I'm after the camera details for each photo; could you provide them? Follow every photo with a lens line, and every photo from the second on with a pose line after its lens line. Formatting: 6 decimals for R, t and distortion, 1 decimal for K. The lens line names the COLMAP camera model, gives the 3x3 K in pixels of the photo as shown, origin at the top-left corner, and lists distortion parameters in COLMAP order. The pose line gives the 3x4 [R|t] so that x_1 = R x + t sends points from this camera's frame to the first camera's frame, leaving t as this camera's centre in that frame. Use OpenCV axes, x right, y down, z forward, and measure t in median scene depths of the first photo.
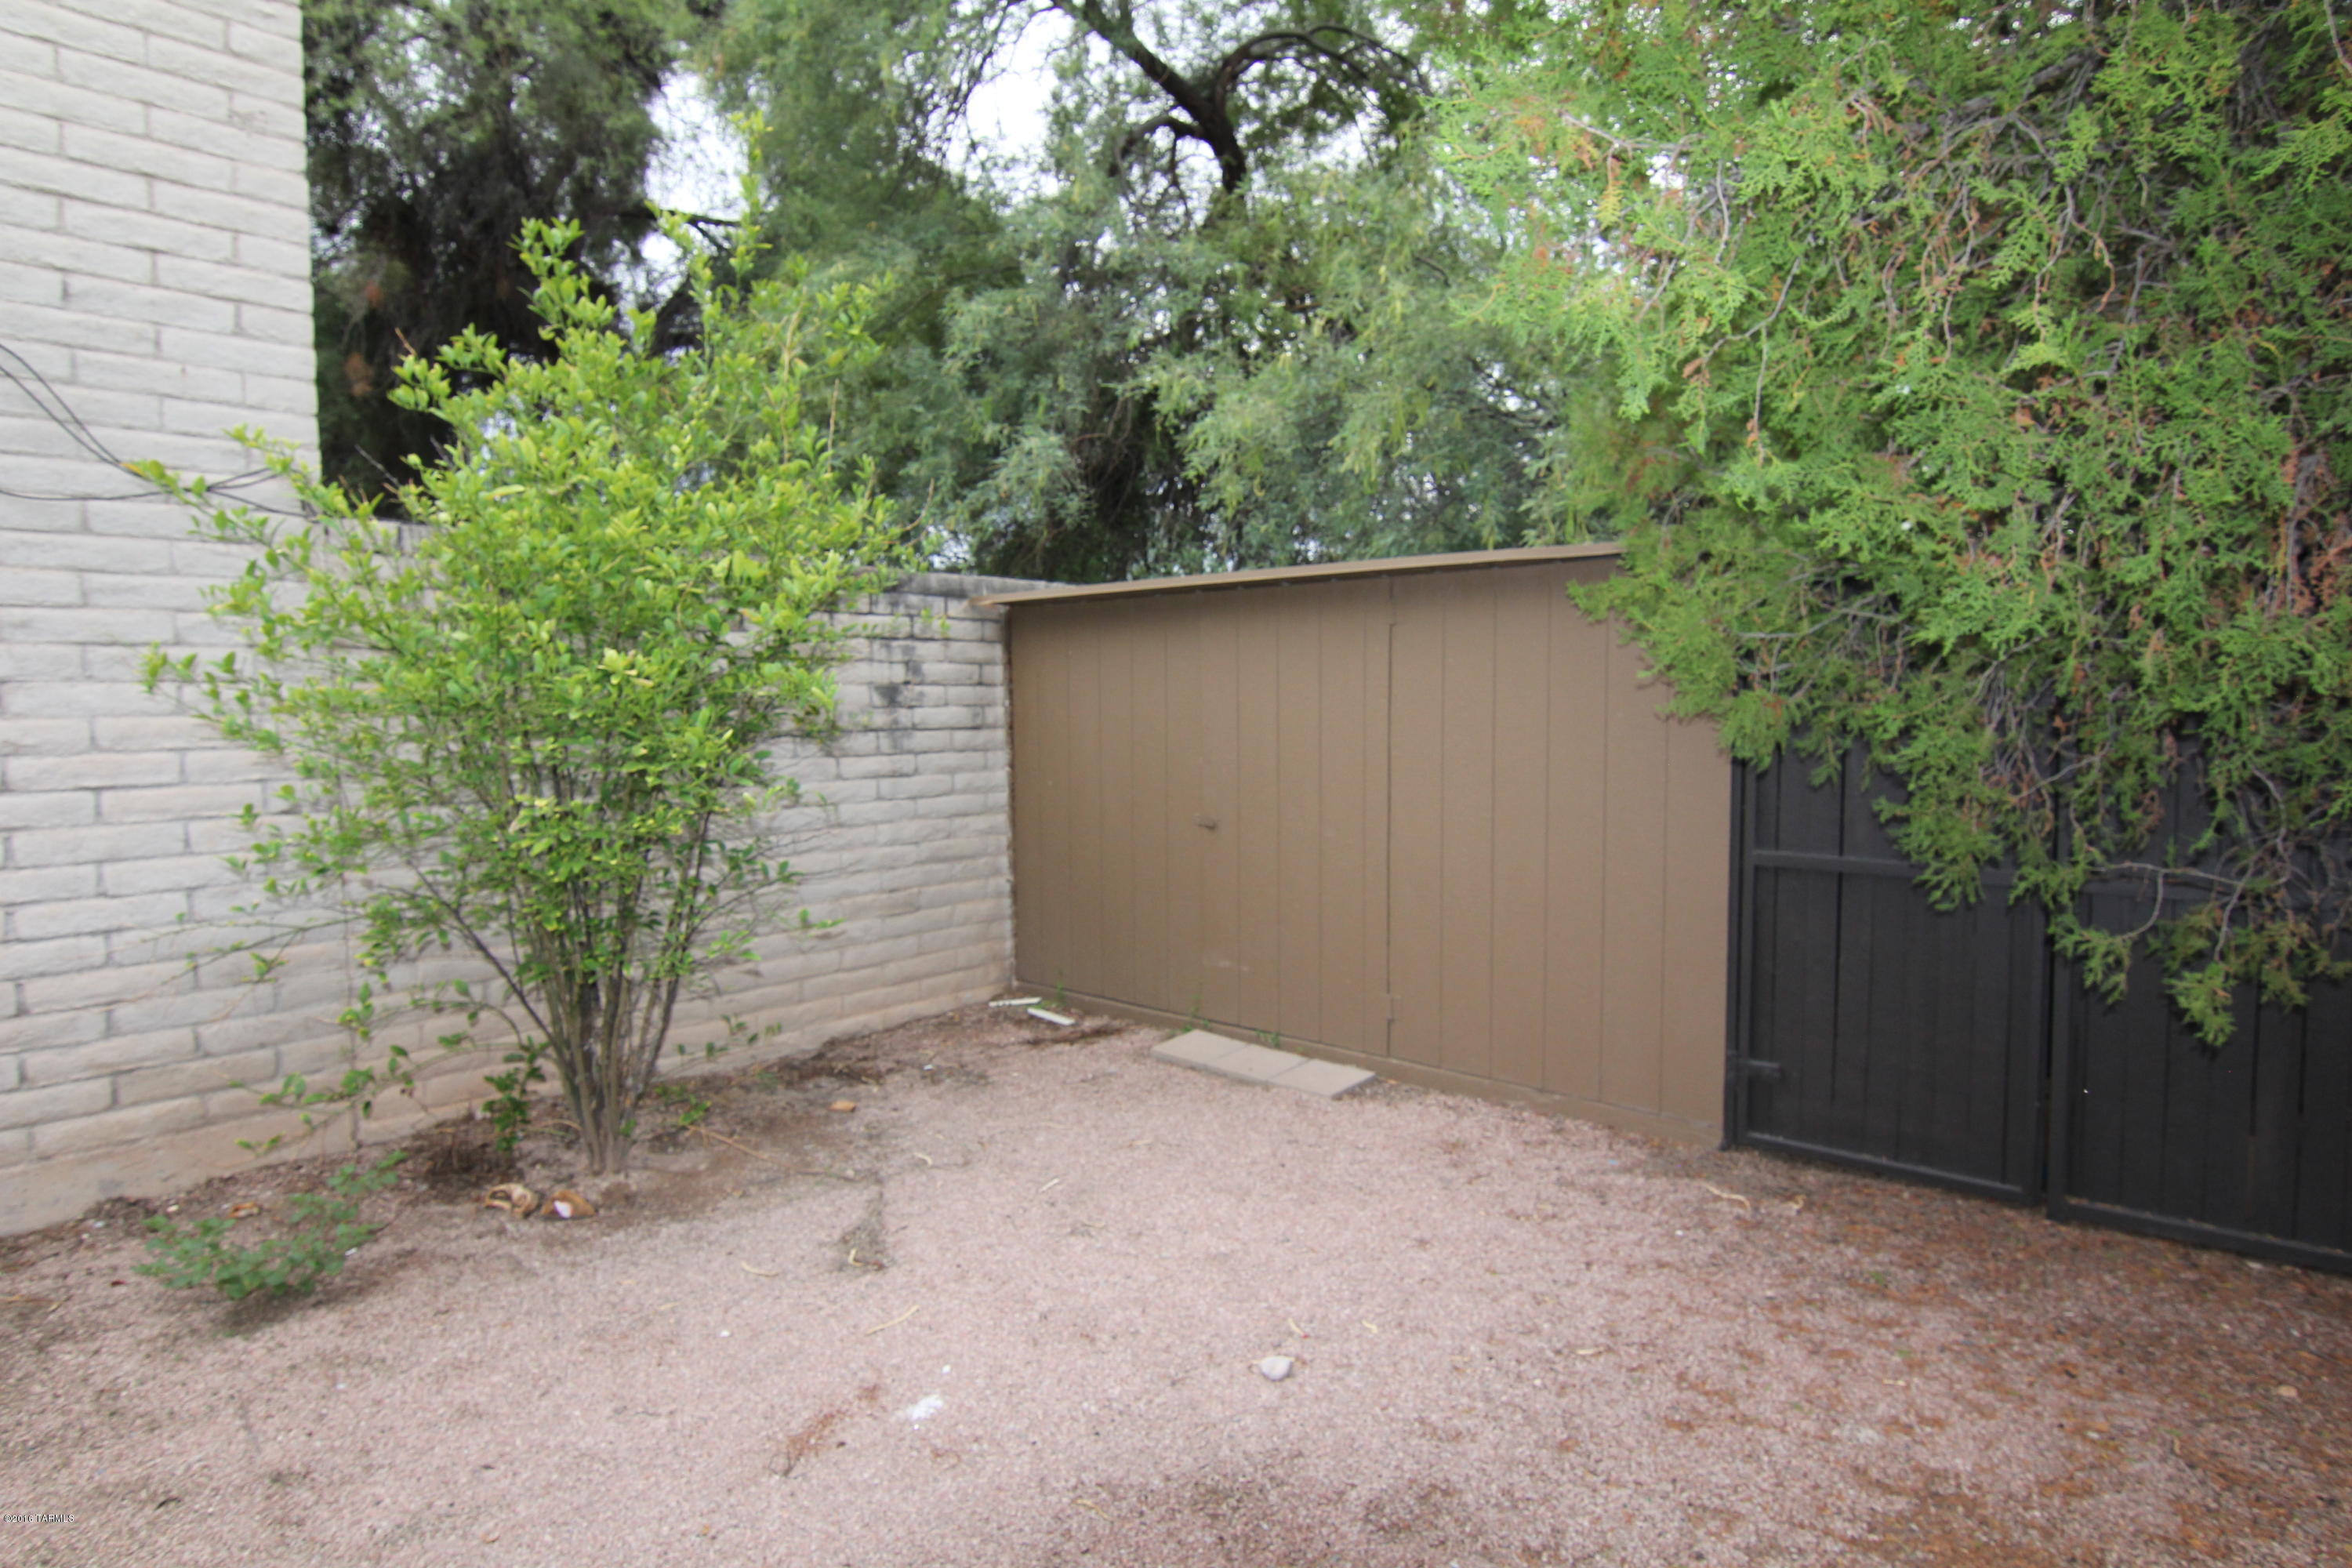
lens RADIAL K [[1283.4, 0, 1178.8], [0, 1283.4, 782.1], [0, 0, 1]] dist [-0.002251, -0.012933]
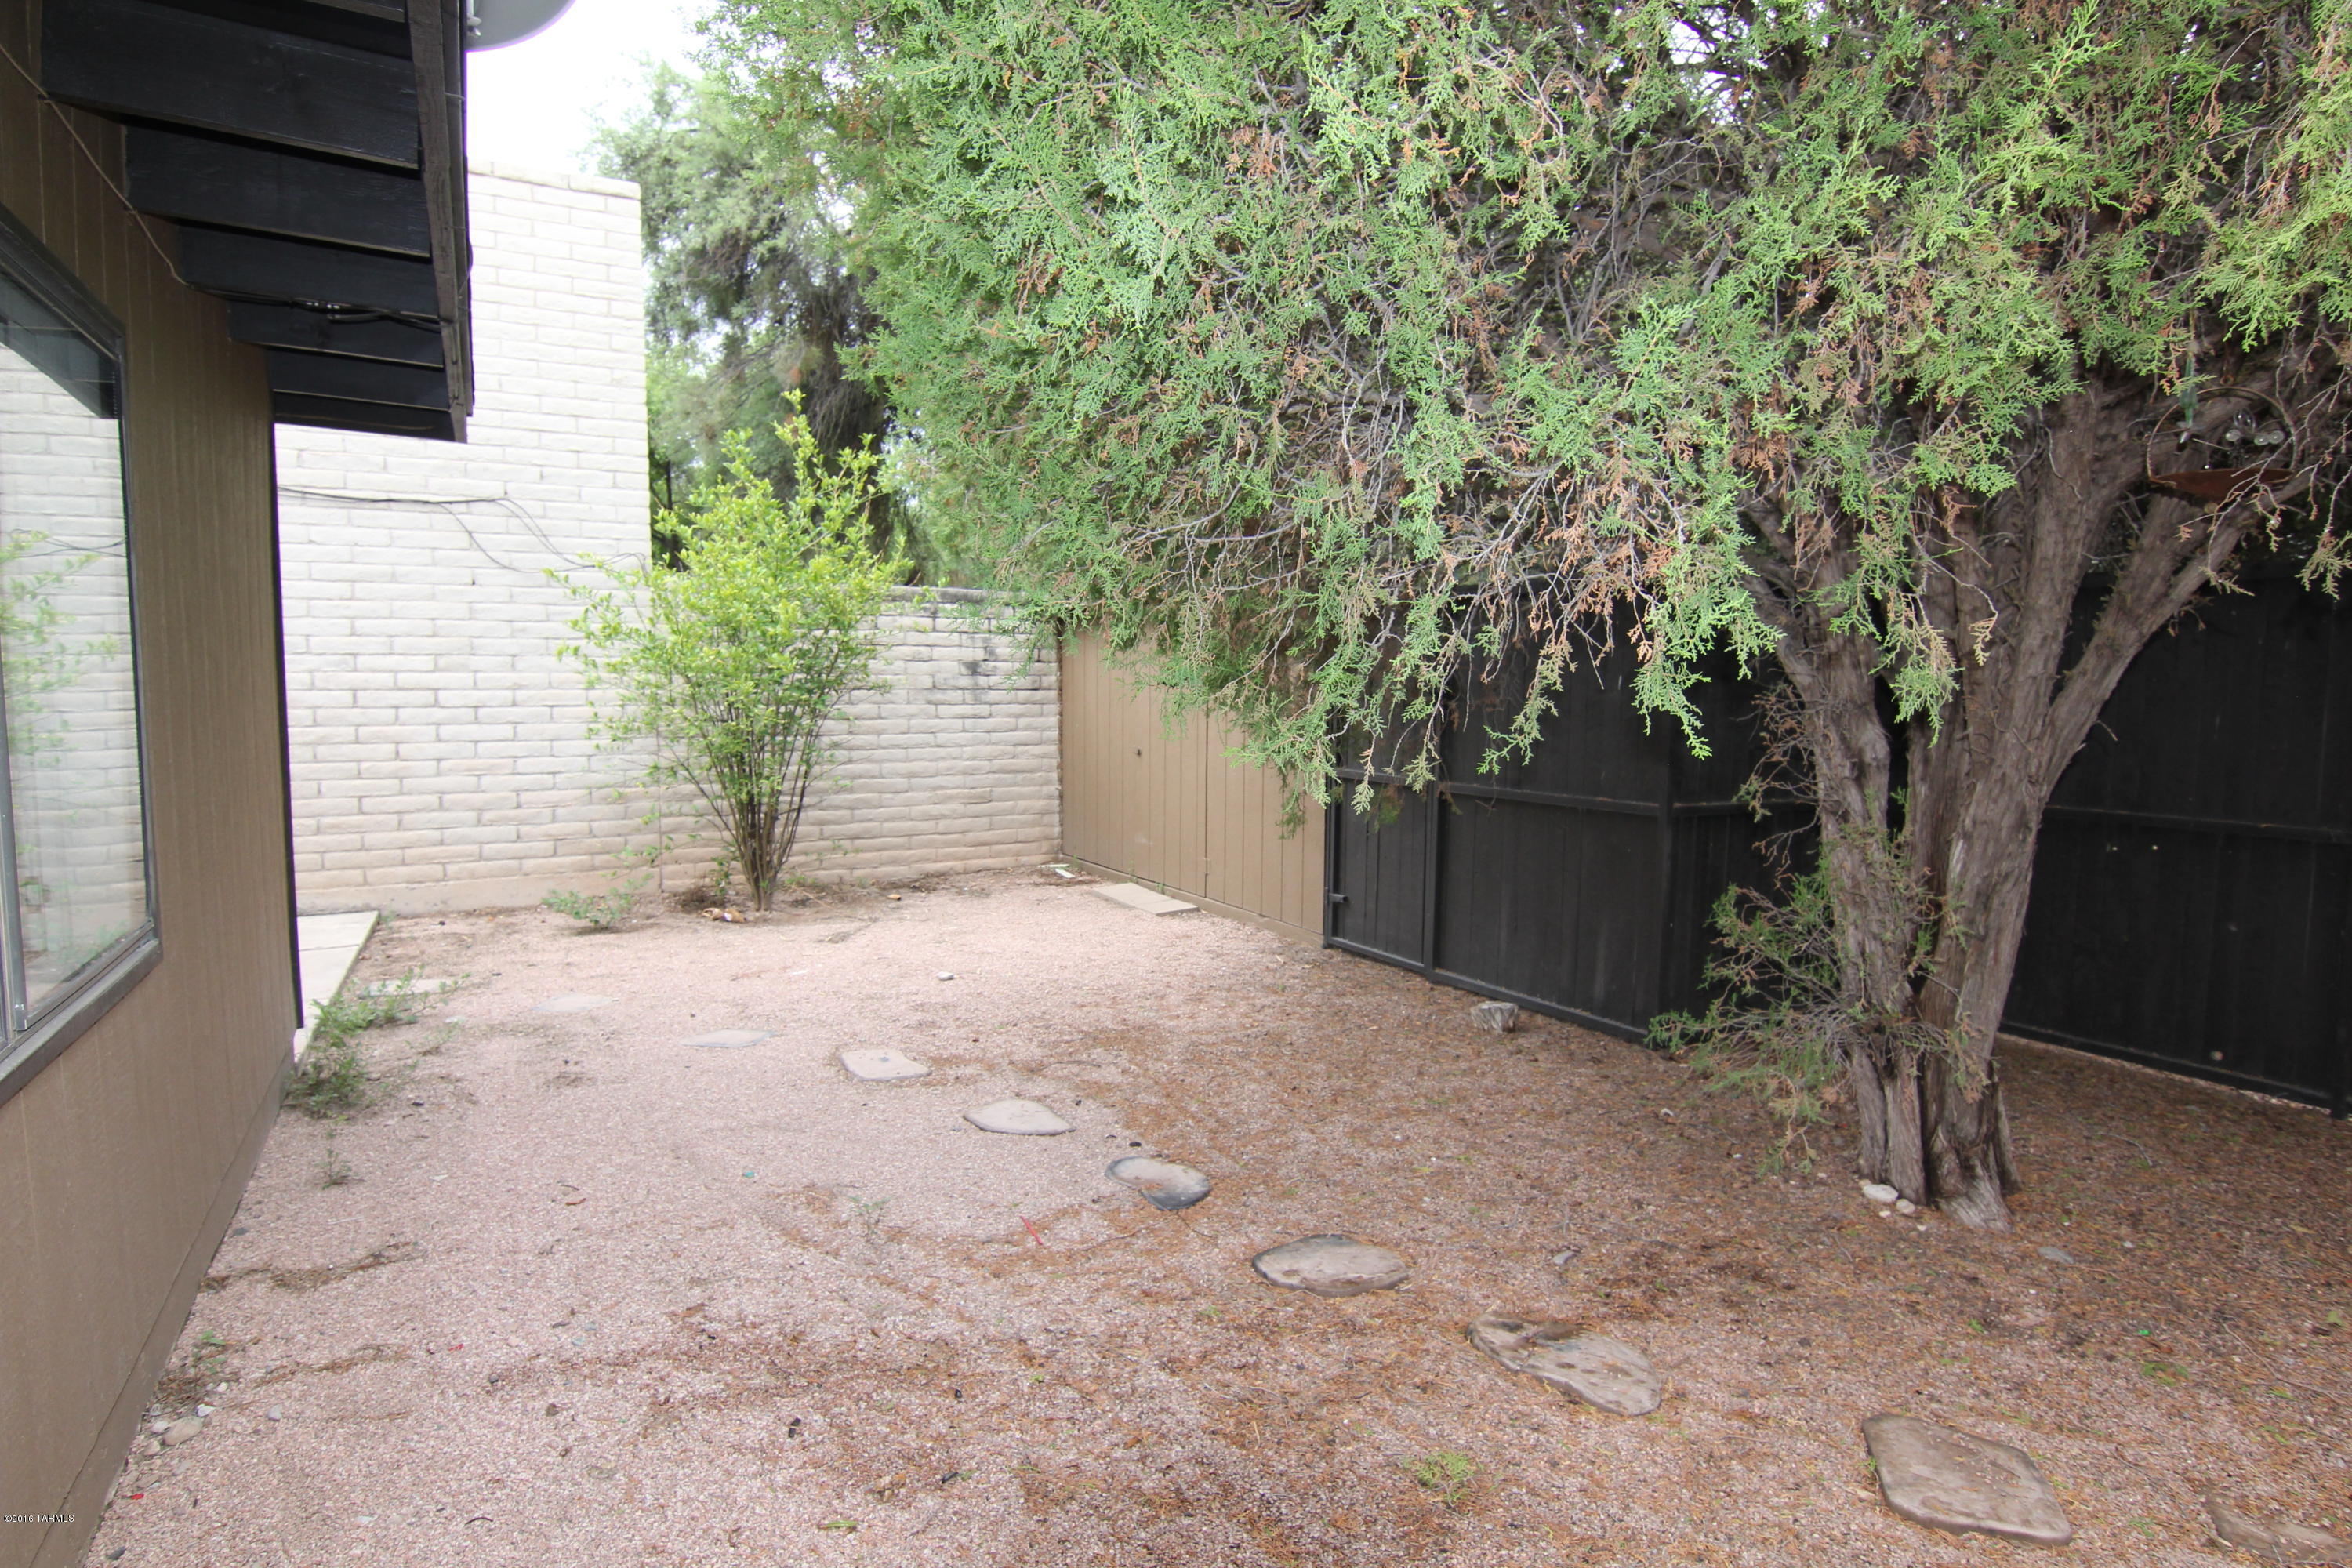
lens RADIAL K [[1283.4, 0, 1176.7], [0, 1283.4, 782.3], [0, 0, 1]] dist [-0.002251, -0.012933]
pose [[0.945297, 0.044860, -0.323113, 0.544760], [-0.038138, 0.998905, 0.027108, 0.023340], [0.323975, -0.013302, 0.945972, -0.450939]]
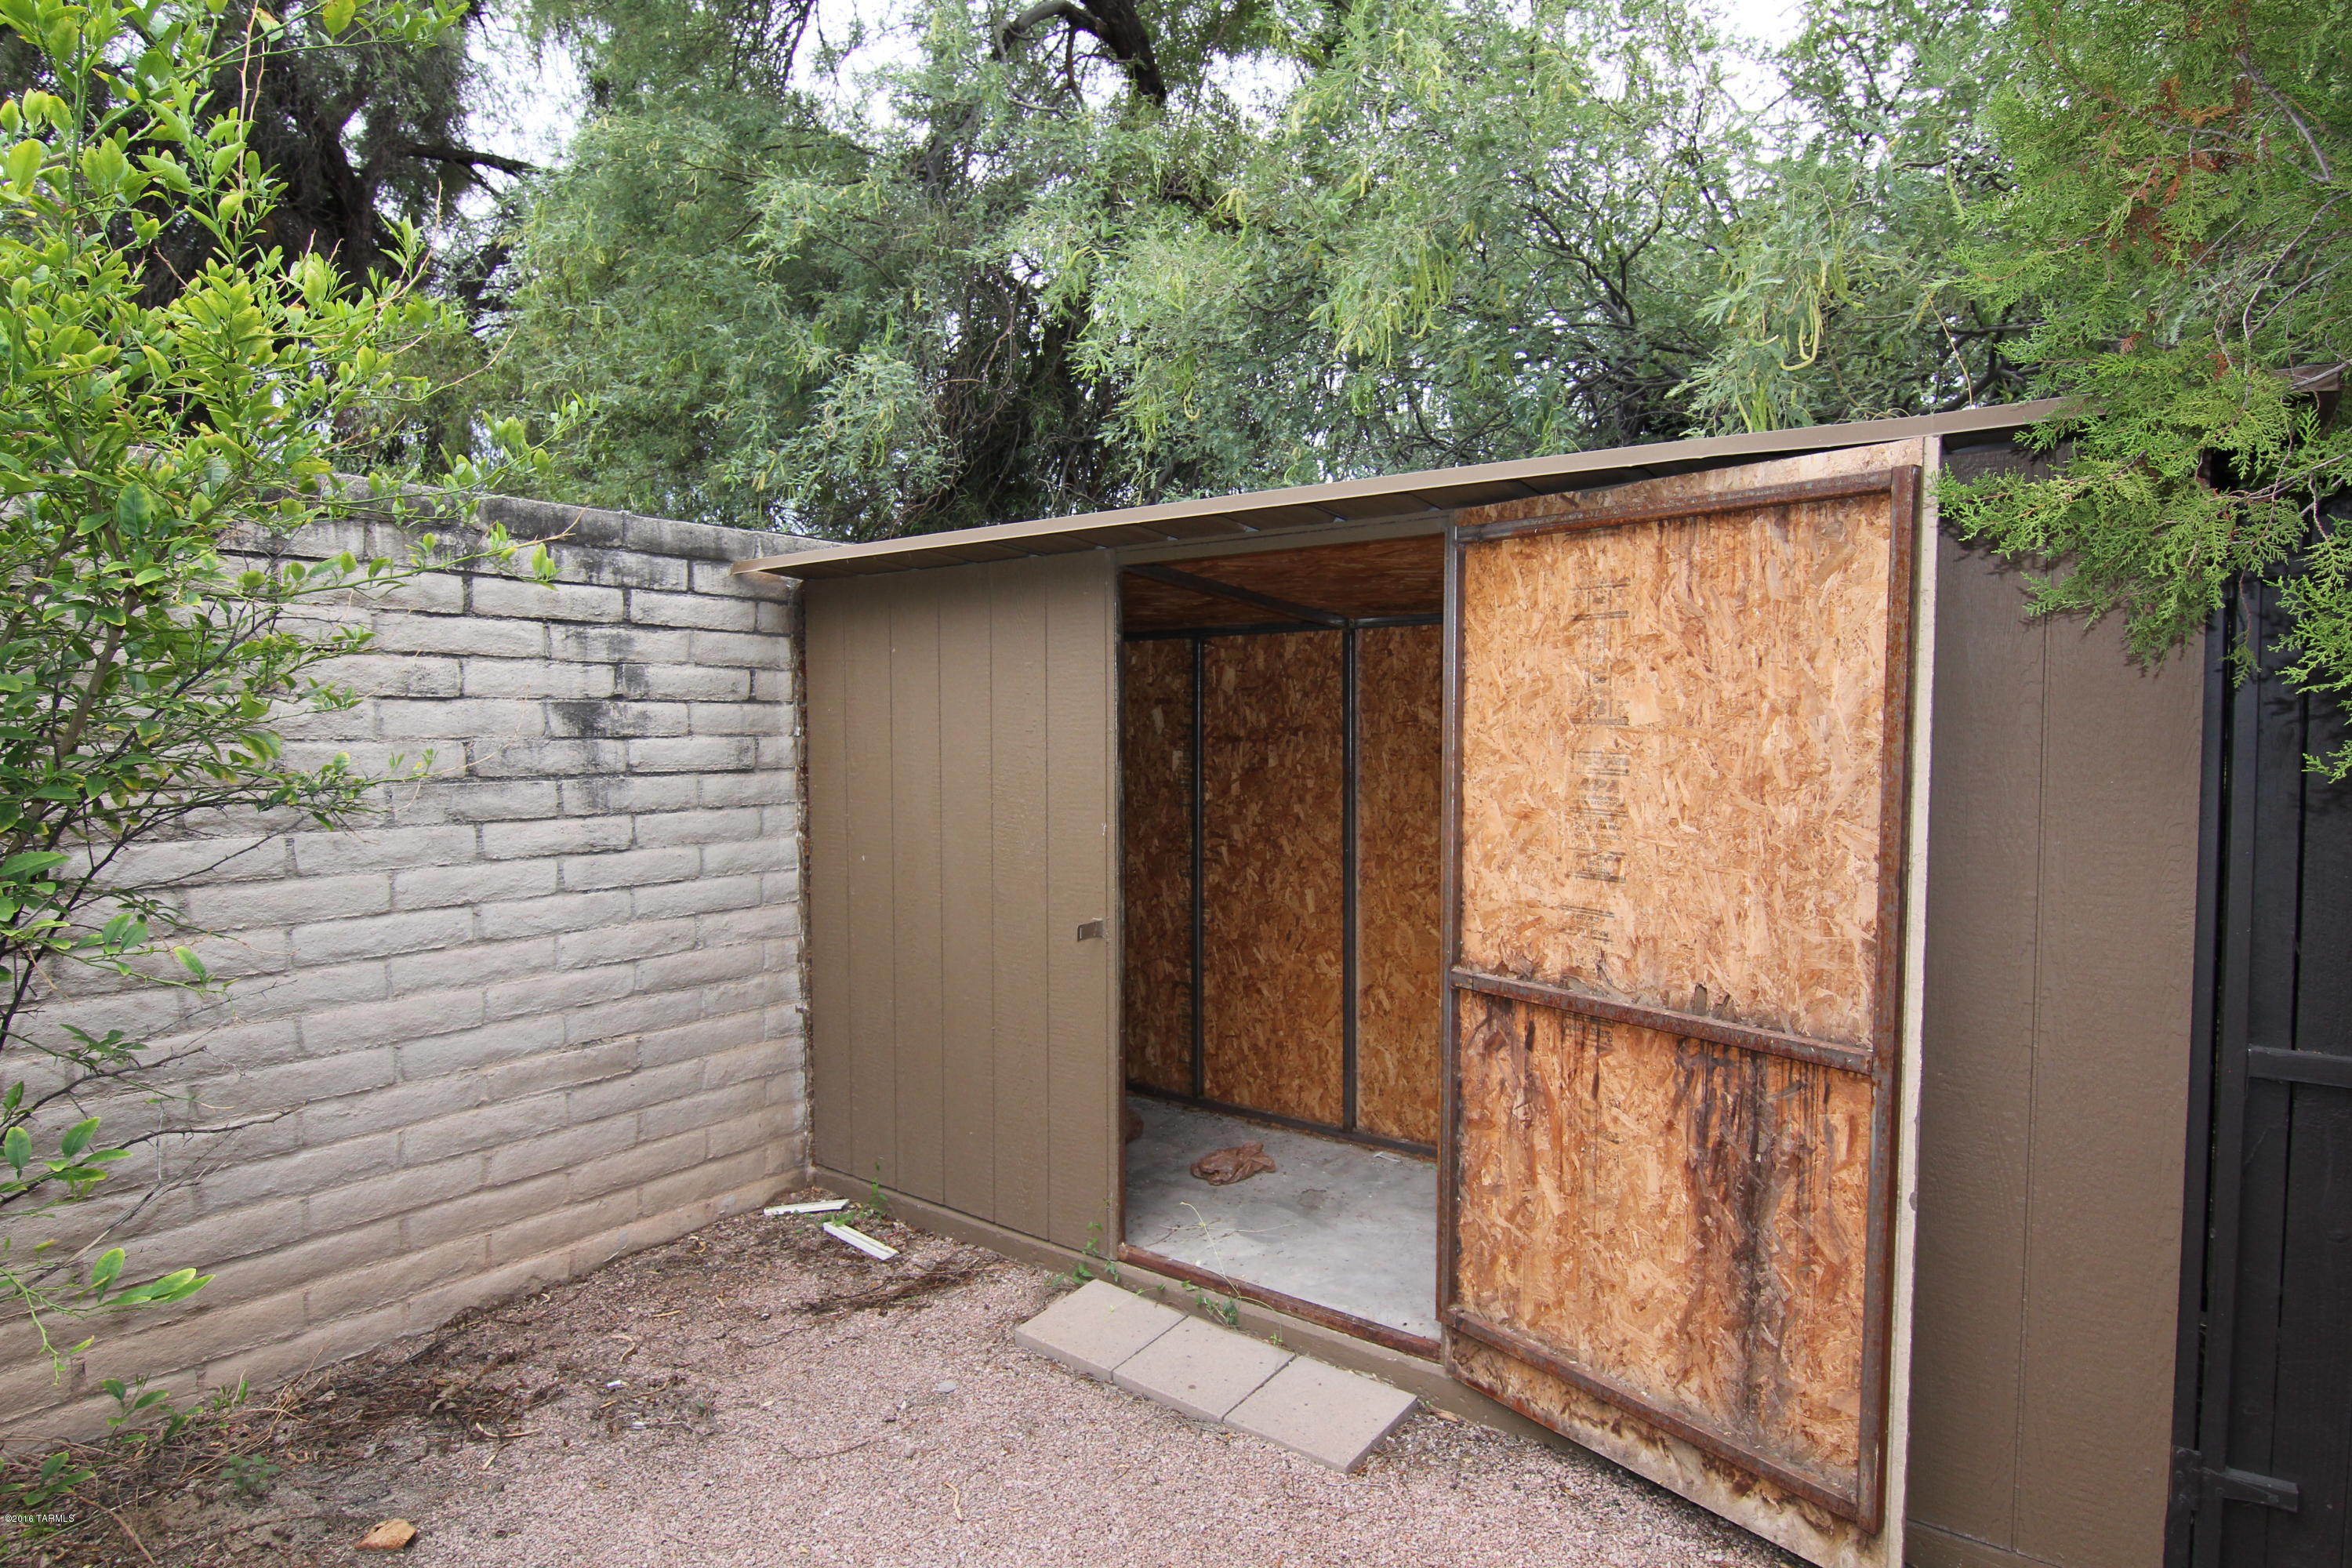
lens RADIAL K [[1283.4, 0, 1189.5], [0, 1283.4, 773.1], [0, 0, 1]] dist [-0.002251, -0.012933]
pose [[0.996483, 0.000351, 0.083798, 0.006616], [0.001709, 0.999698, -0.024499, -0.026527], [-0.083781, 0.024556, 0.996182, 0.377036]]
